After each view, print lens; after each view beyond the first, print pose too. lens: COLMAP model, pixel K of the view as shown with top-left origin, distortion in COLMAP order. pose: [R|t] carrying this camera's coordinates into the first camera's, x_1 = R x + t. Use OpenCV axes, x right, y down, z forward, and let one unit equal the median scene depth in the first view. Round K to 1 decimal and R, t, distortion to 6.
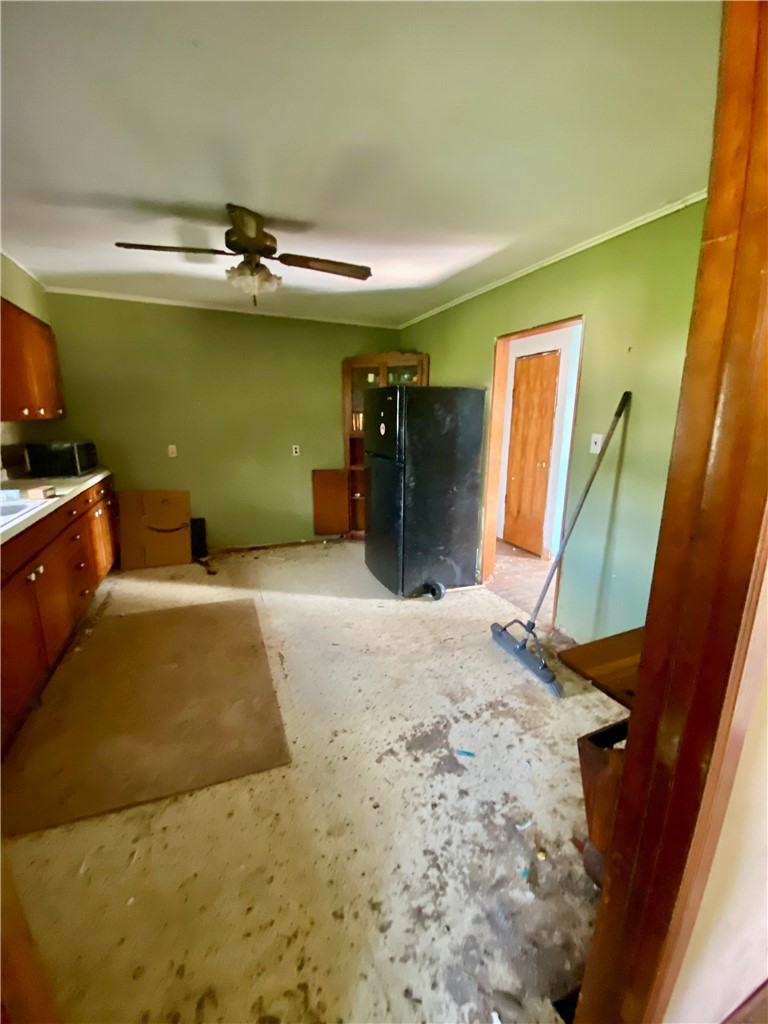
lens RADIAL K [[418.8, 0, 383.6], [0, 418.8, 507.2], [0, 0, 1]] dist [0.033446, -0.024710]
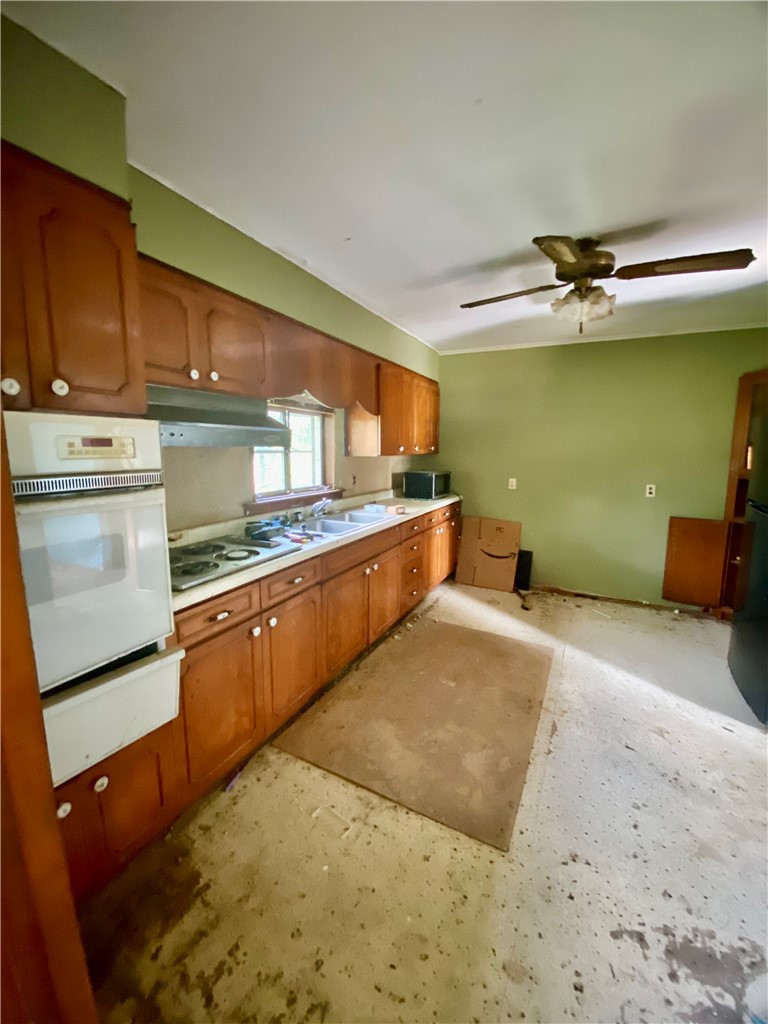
lens RADIAL K [[418.8, 0, 383.6], [0, 418.8, 507.2], [0, 0, 1]] dist [0.033446, -0.024710]
pose [[0.649708, 0.106949, -0.752623, 0.127138], [-0.162638, 0.986686, -0.000189, -0.030943], [0.742582, 0.122528, 0.658452, 0.108537]]
